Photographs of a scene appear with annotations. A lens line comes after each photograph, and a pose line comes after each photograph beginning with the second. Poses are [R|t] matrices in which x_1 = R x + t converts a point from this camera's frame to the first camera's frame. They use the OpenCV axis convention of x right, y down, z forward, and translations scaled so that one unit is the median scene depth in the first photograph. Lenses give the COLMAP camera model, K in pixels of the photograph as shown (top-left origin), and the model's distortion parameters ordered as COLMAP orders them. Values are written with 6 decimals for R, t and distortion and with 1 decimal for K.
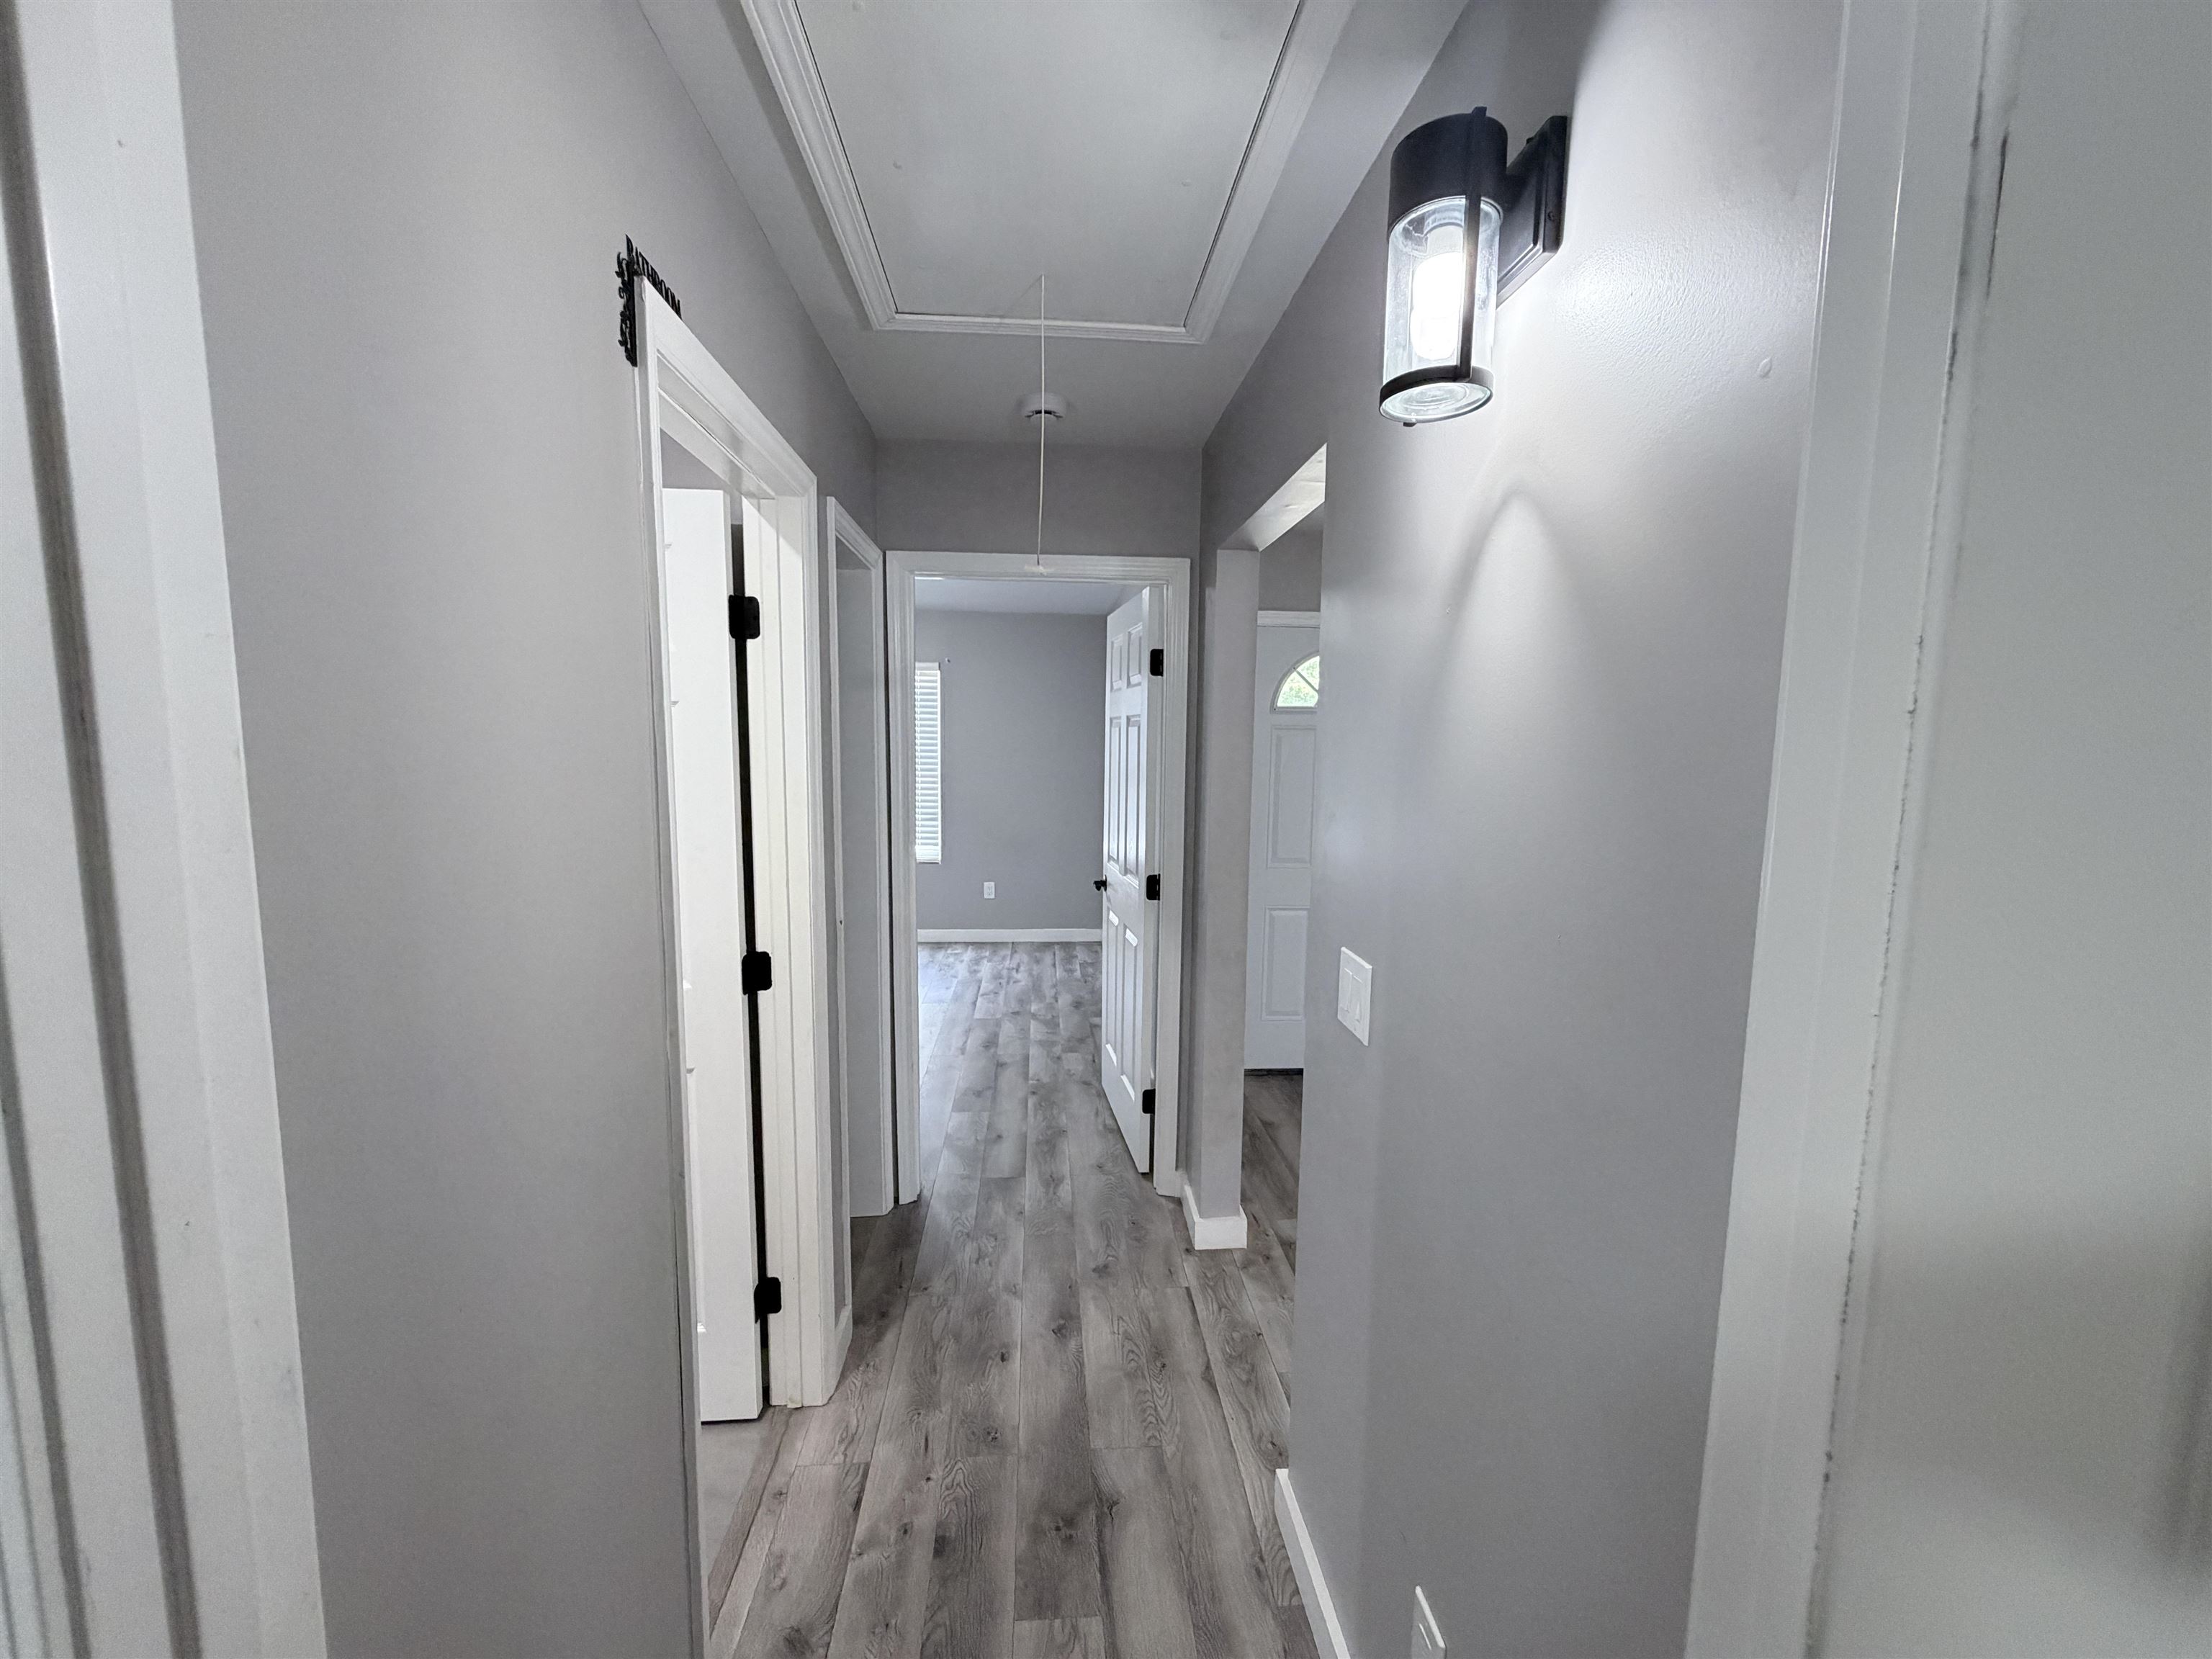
lens RADIAL K [[884.9, 0, 1106.6], [0, 884.9, 826.5], [0, 0, 1]] dist [0.002333, -0.000790]
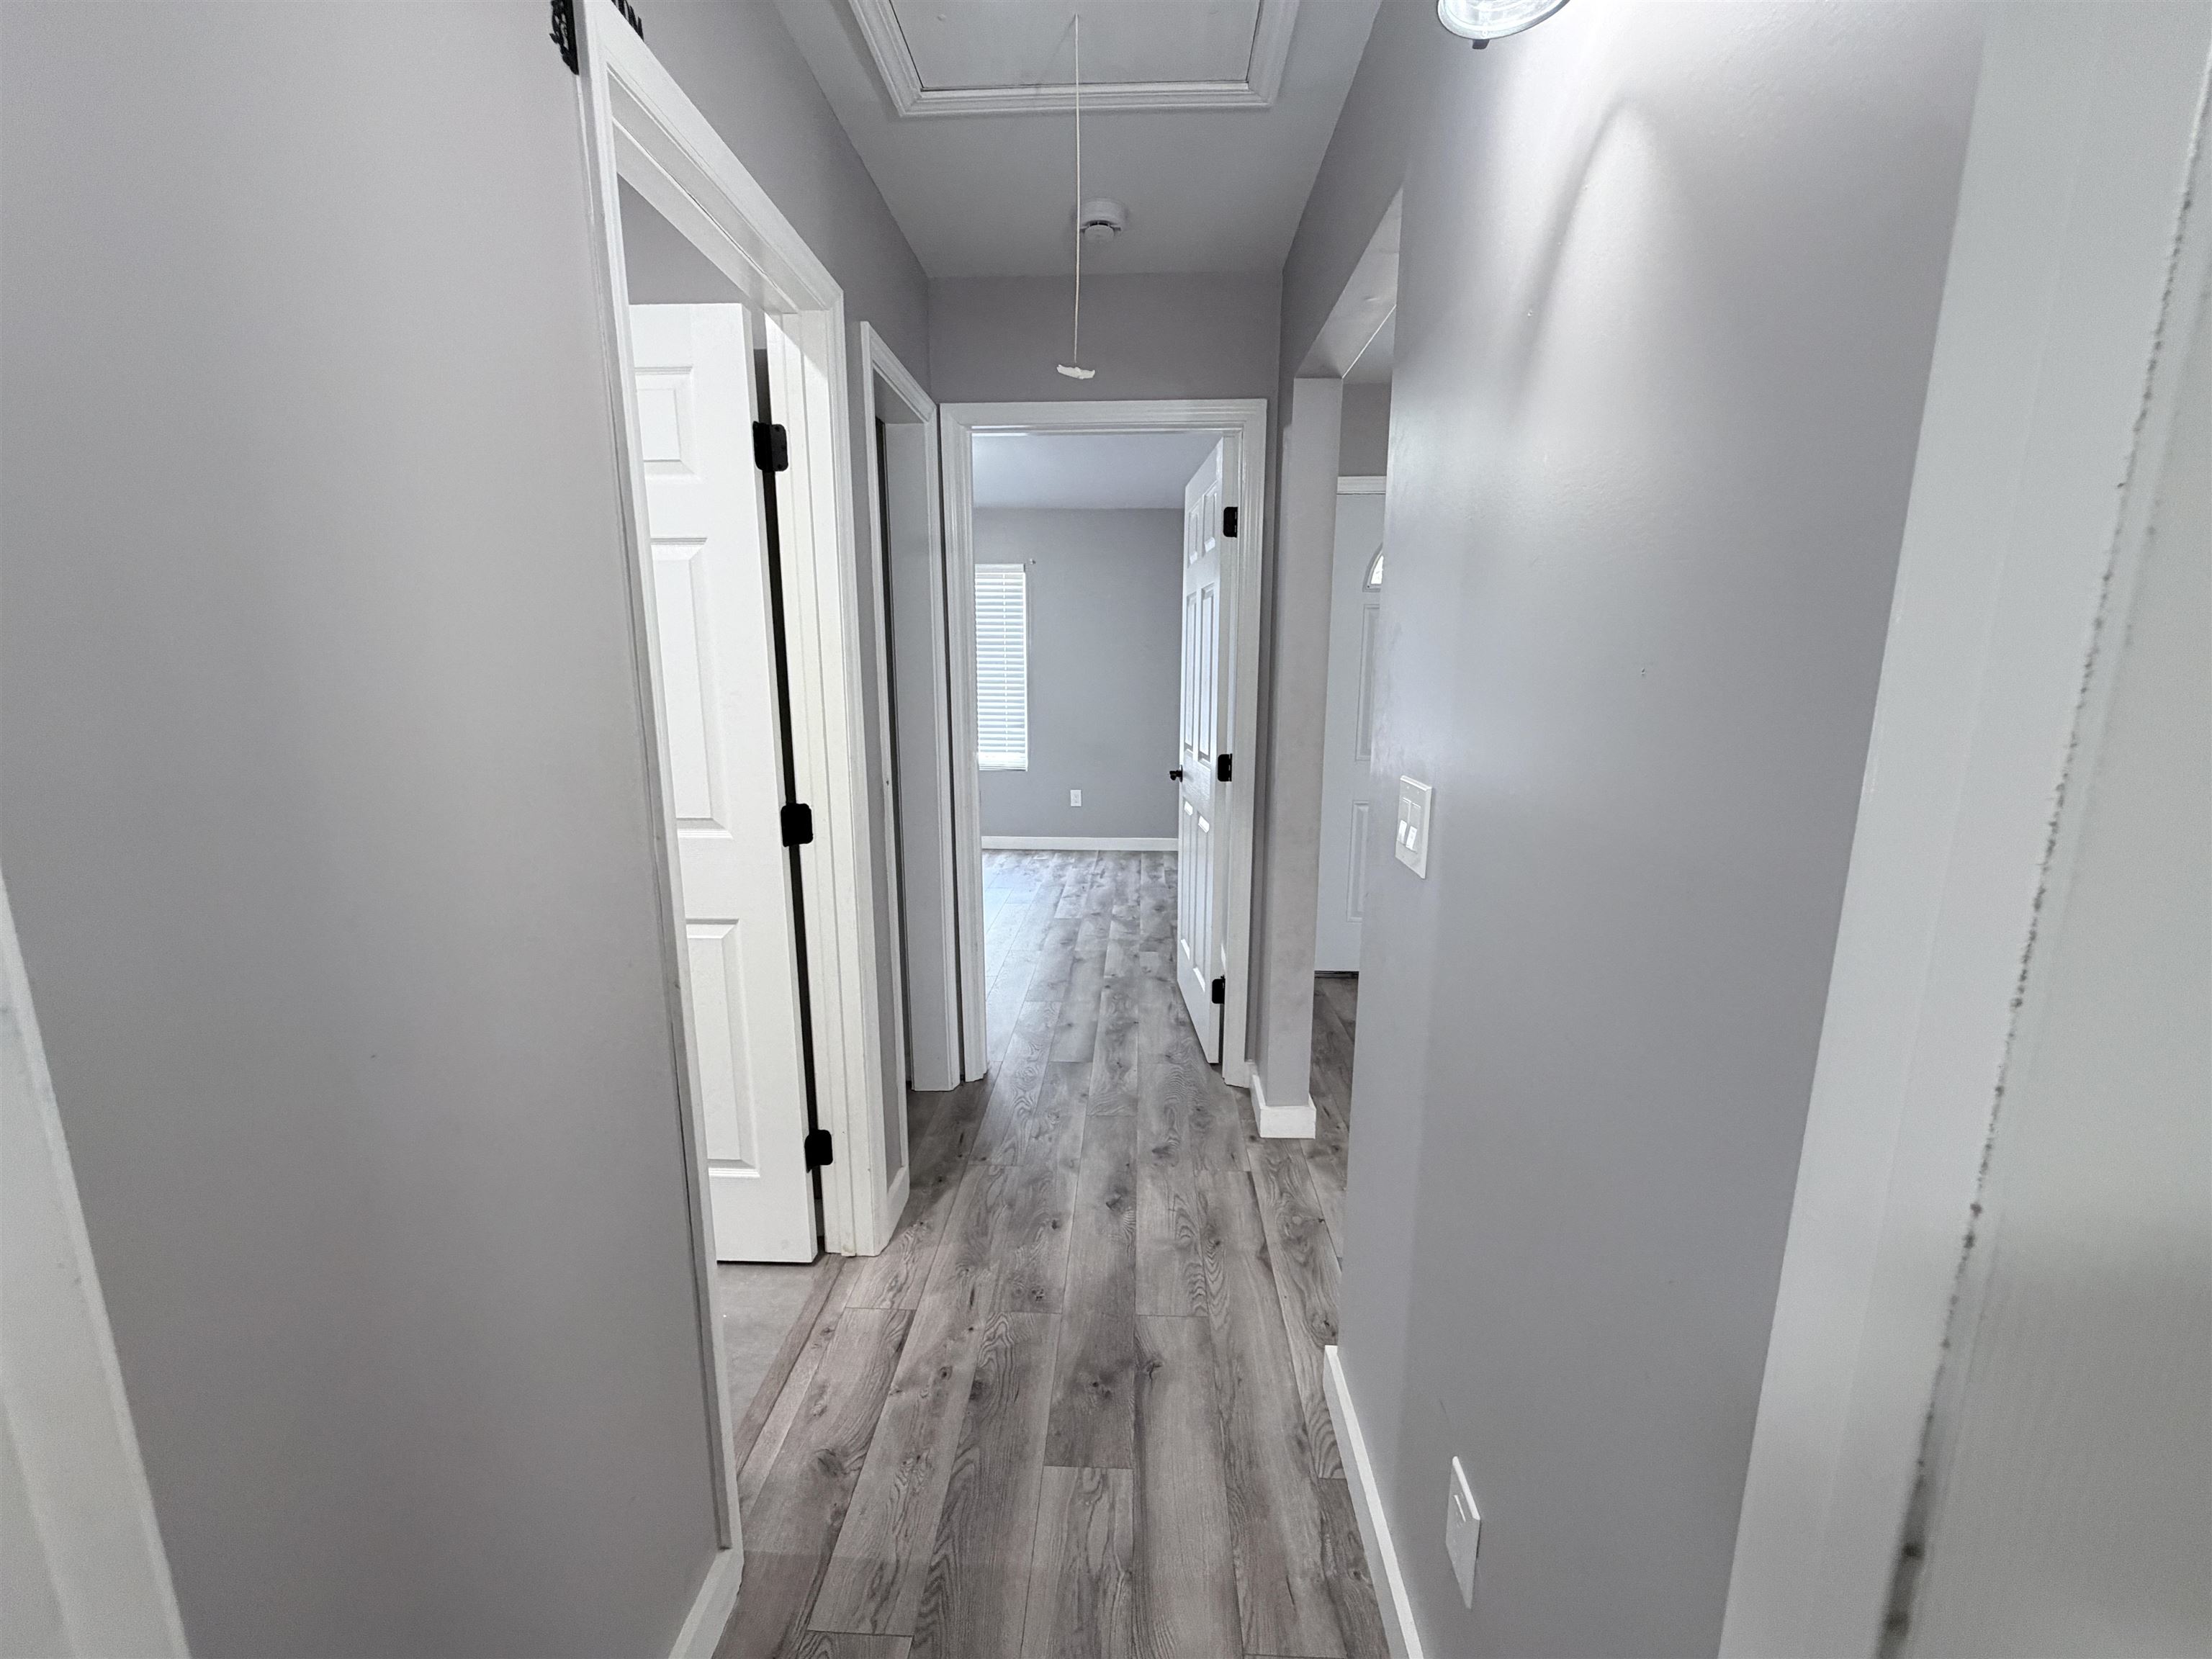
lens RADIAL K [[884.9, 0, 1108.3], [0, 884.9, 824.8], [0, 0, 1]] dist [0.002333, -0.000790]
pose [[0.993439, 0.010520, -0.113882, 0.052036], [-0.001705, 0.997013, 0.077219, 0.079322], [0.114354, -0.076518, 0.990489, 0.062324]]
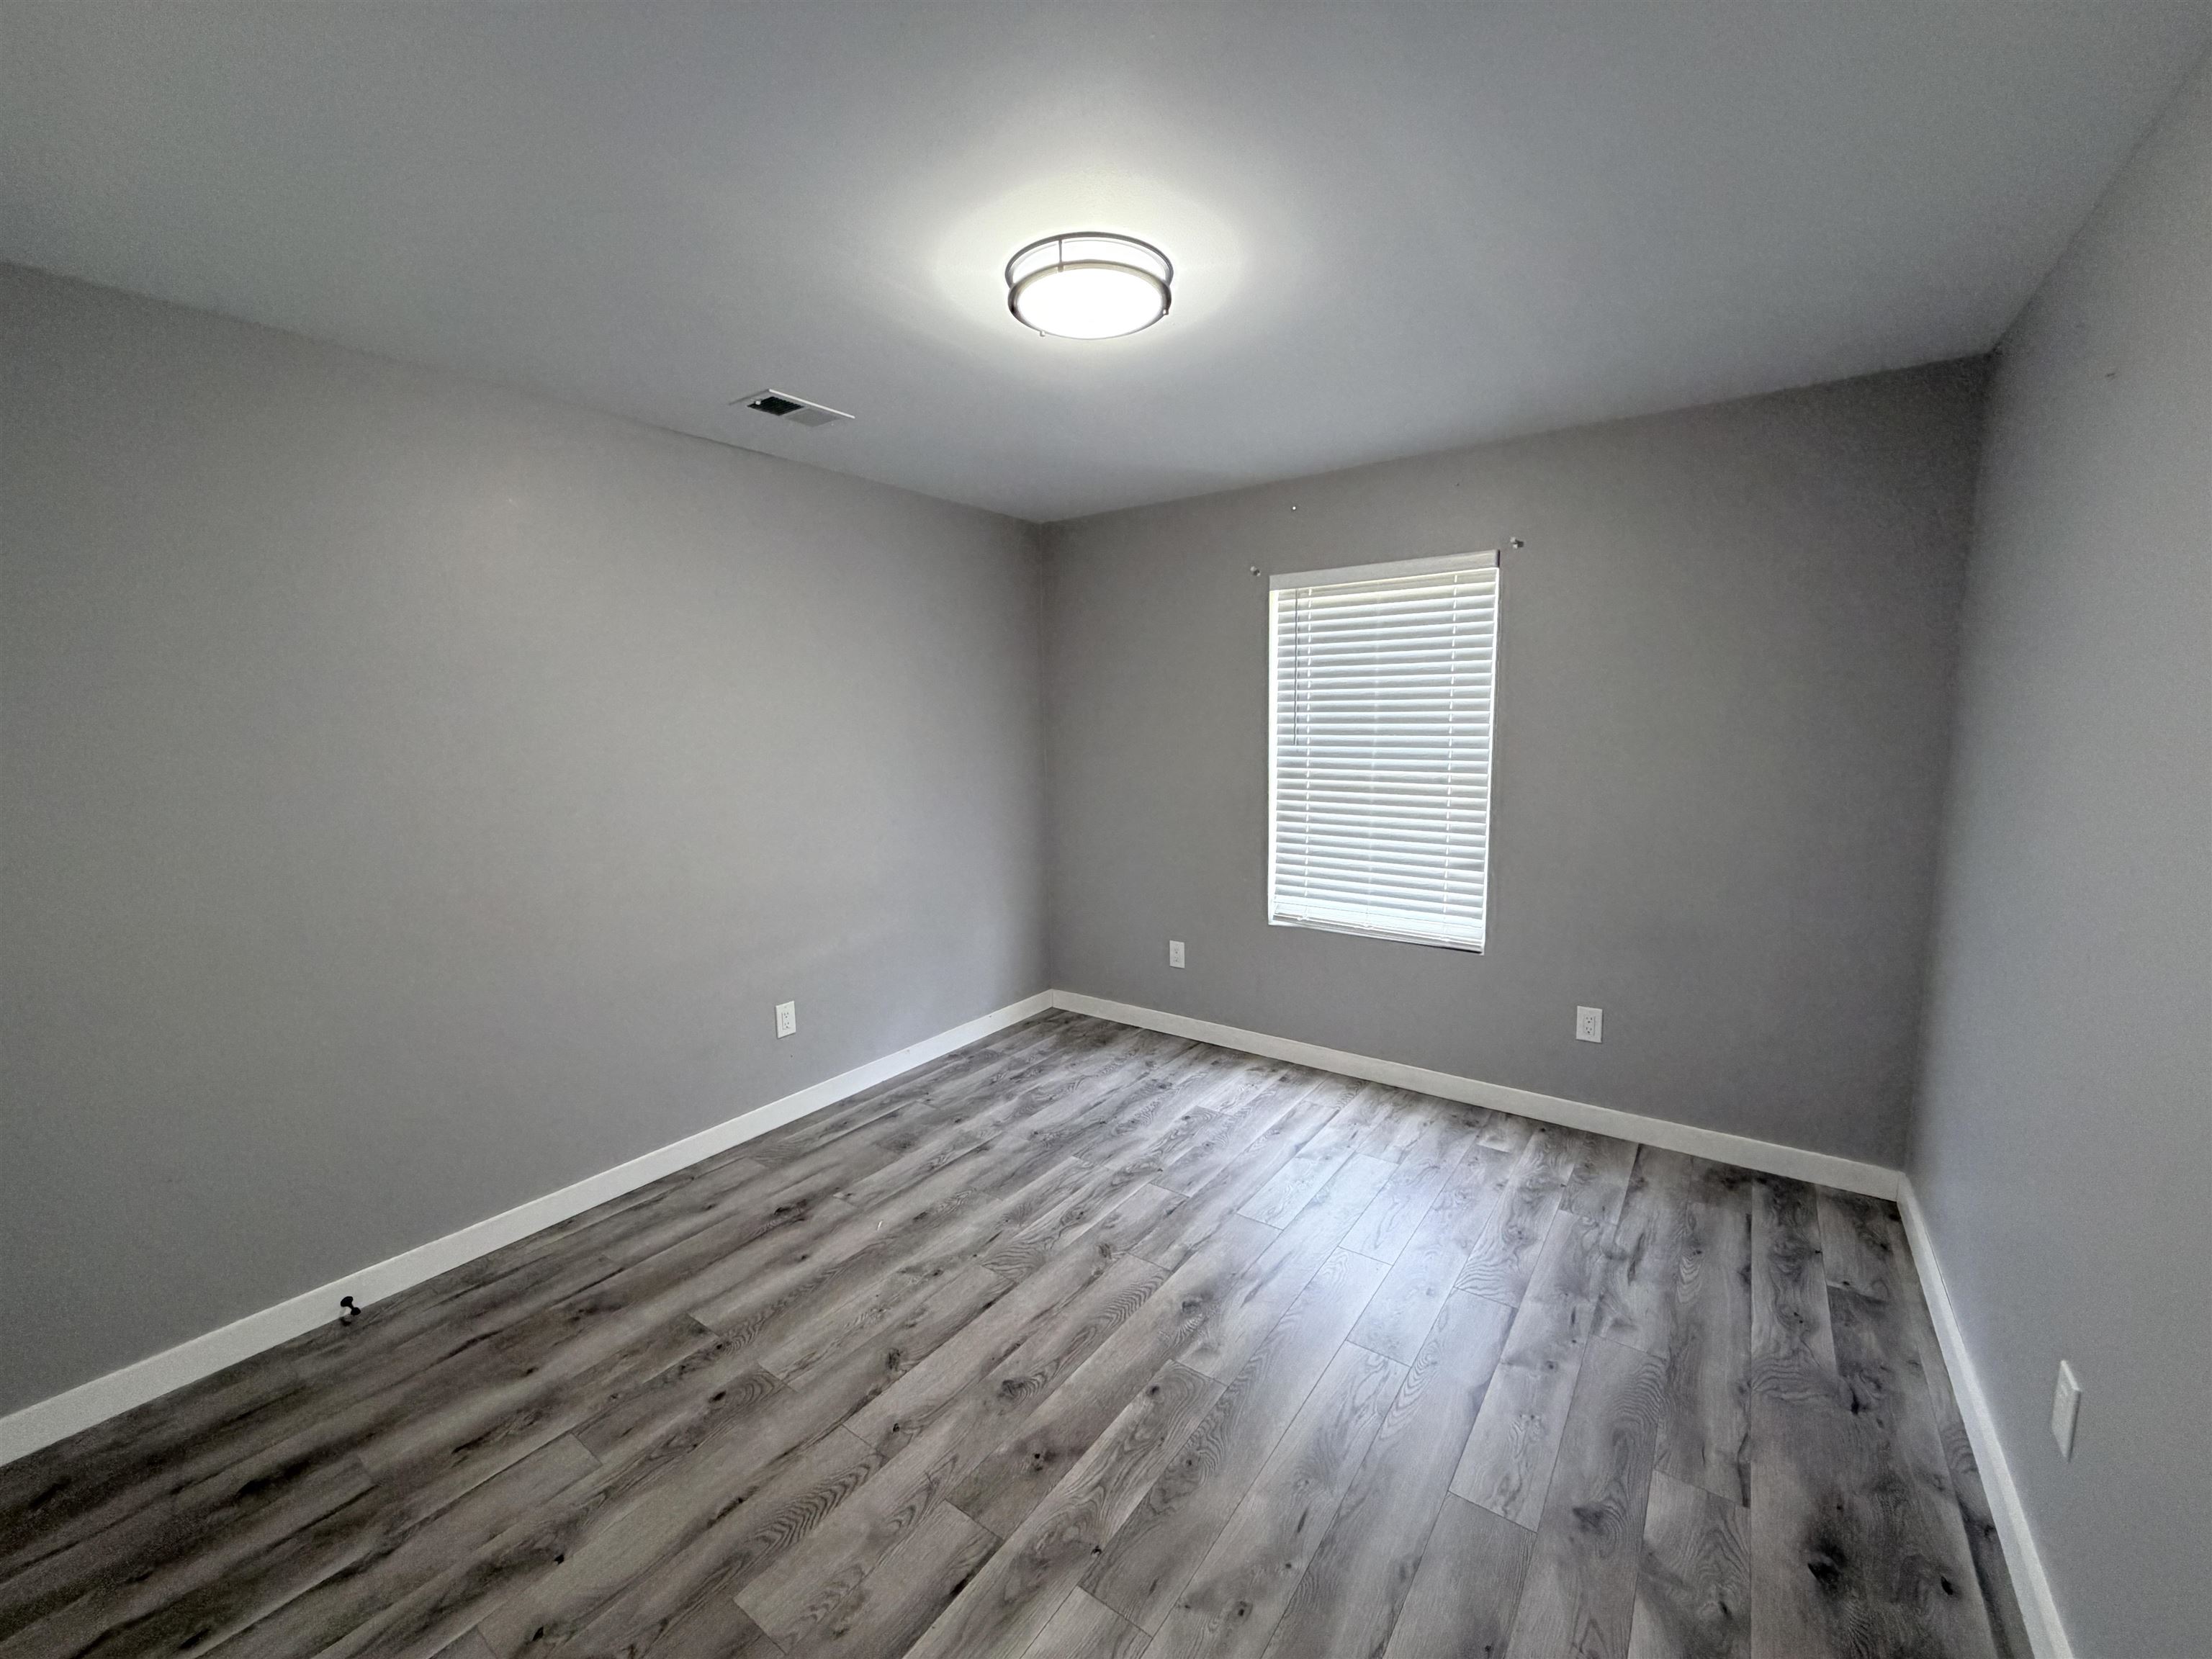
lens RADIAL K [[884.9, 0, 1104.9], [0, 884.9, 824.9], [0, 0, 1]] dist [0.002333, -0.000790]
pose [[0.763894, 0.052482, -0.643204, -0.096757], [-0.042041, 0.998618, 0.031552, -0.120001], [0.643971, 0.002938, 0.765044, 1.463699]]
